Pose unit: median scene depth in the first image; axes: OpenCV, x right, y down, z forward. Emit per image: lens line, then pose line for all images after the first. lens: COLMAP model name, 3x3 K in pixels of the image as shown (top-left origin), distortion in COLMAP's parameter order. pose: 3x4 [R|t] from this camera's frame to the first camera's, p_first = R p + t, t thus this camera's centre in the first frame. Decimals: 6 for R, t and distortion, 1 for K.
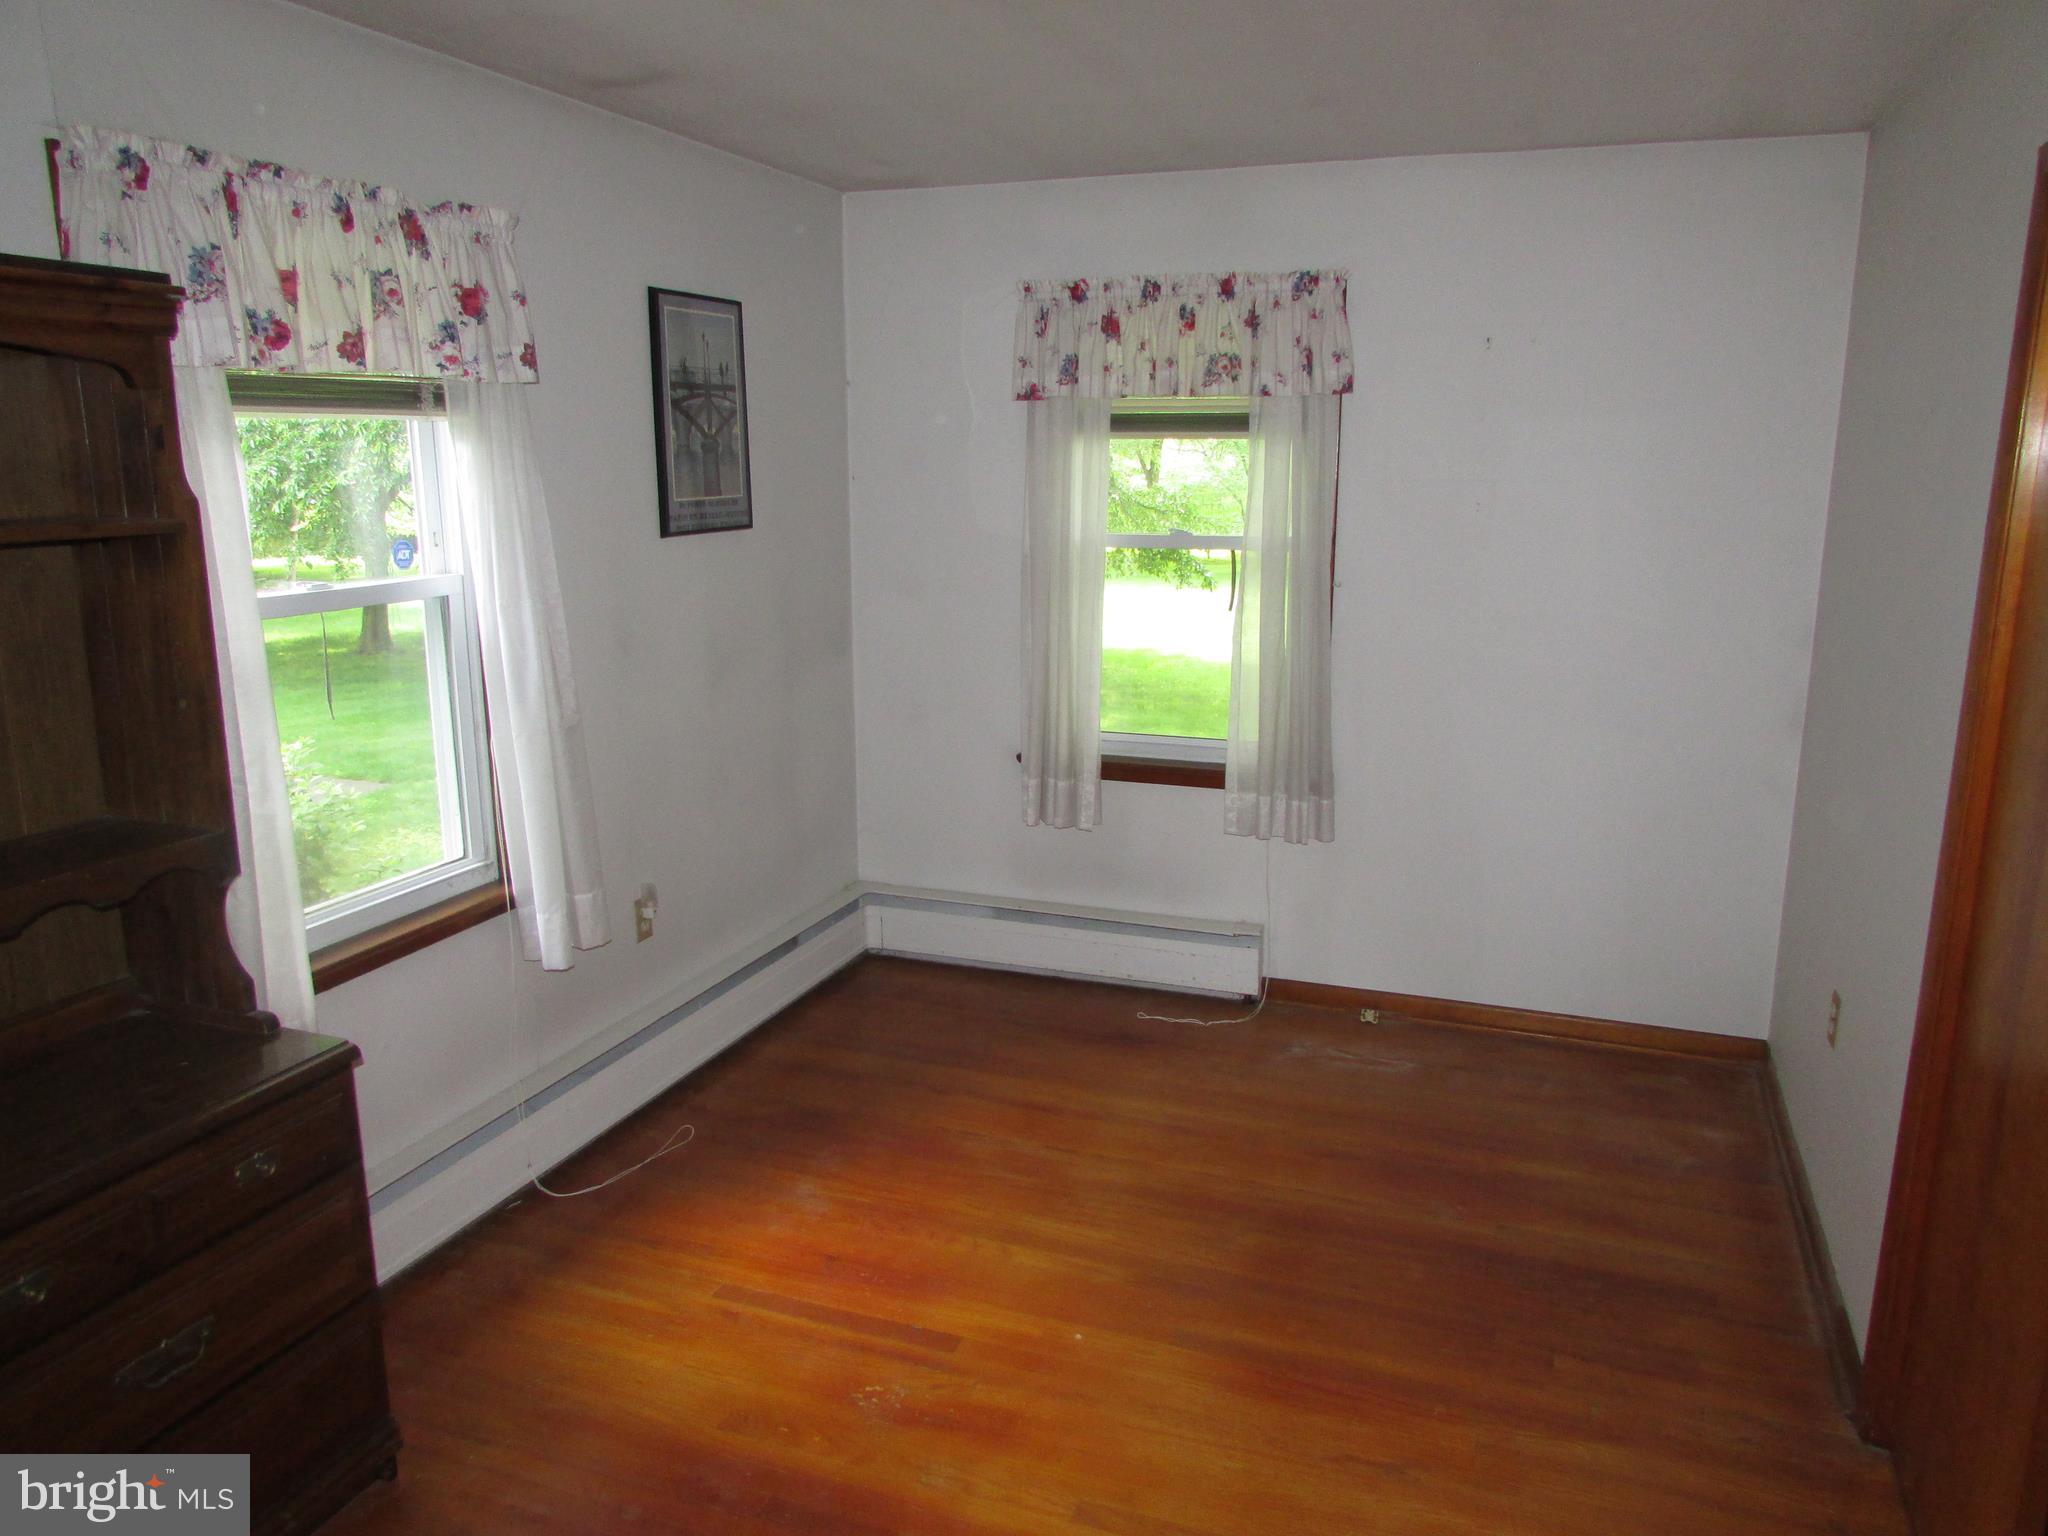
lens RADIAL K [[1452.5, 0, 1027.4], [0, 1452.5, 755.8], [0, 0, 1]] dist [-0.029813, 0.008587]
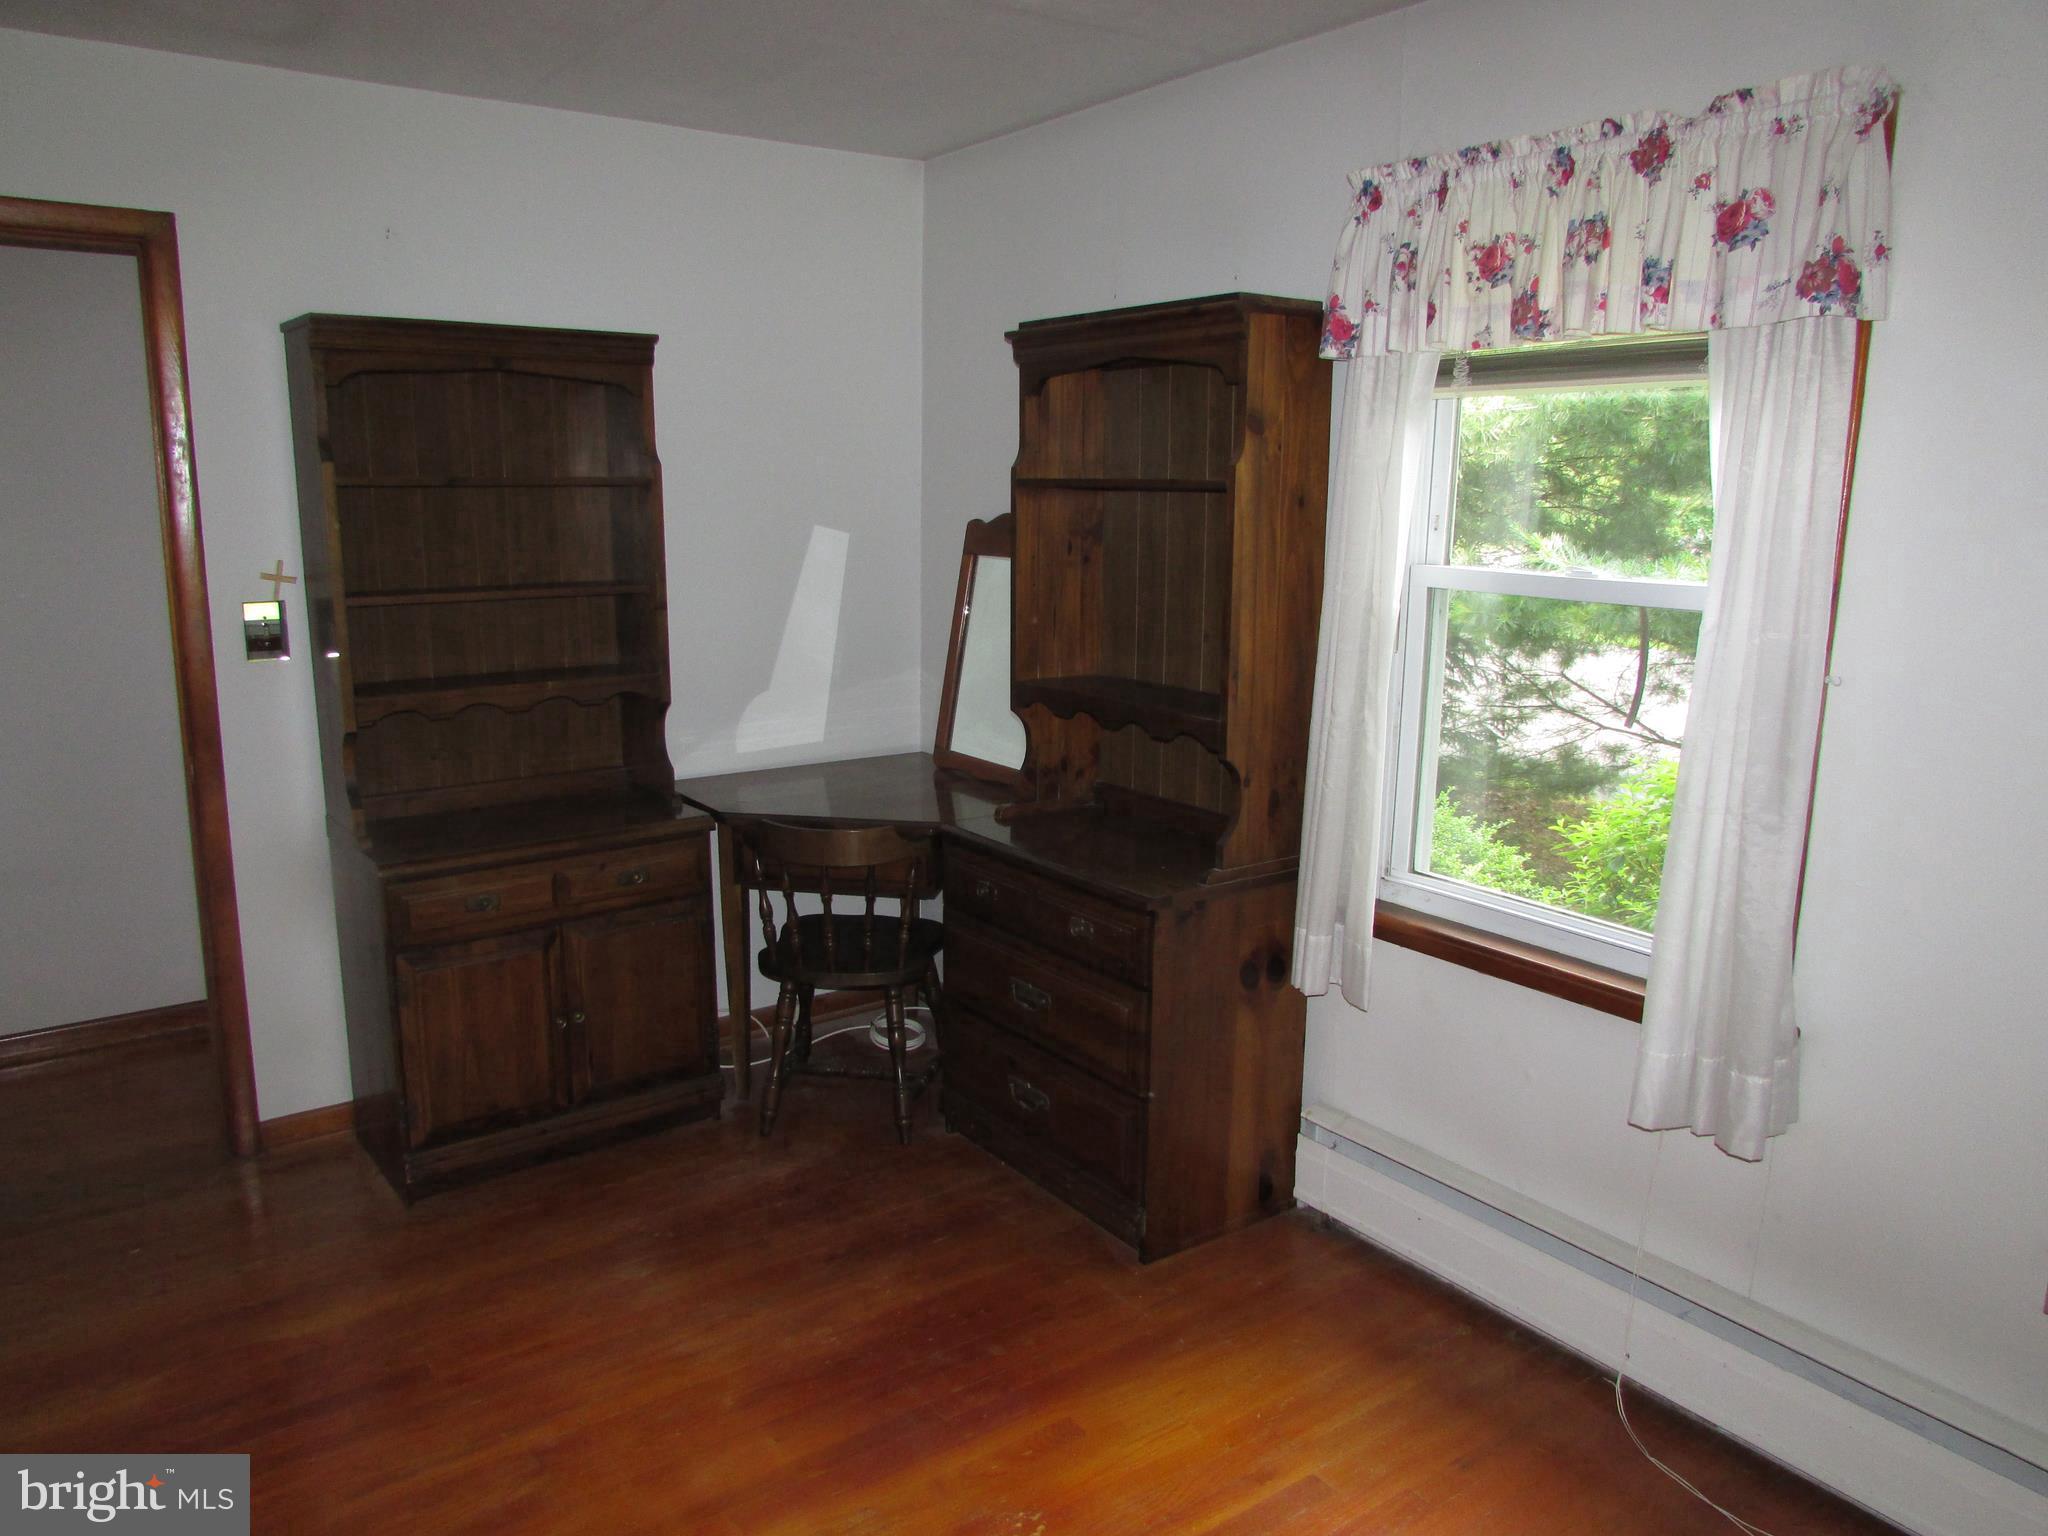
lens RADIAL K [[1452.5, 0, 1019.3], [0, 1452.5, 776.0], [0, 0, 1]] dist [-0.029813, 0.008587]
pose [[-0.546922, 0.153645, -0.822964, 0.549412], [-0.188976, 0.934986, 0.300148, -0.231425], [0.815576, 0.319678, -0.482329, 1.330438]]
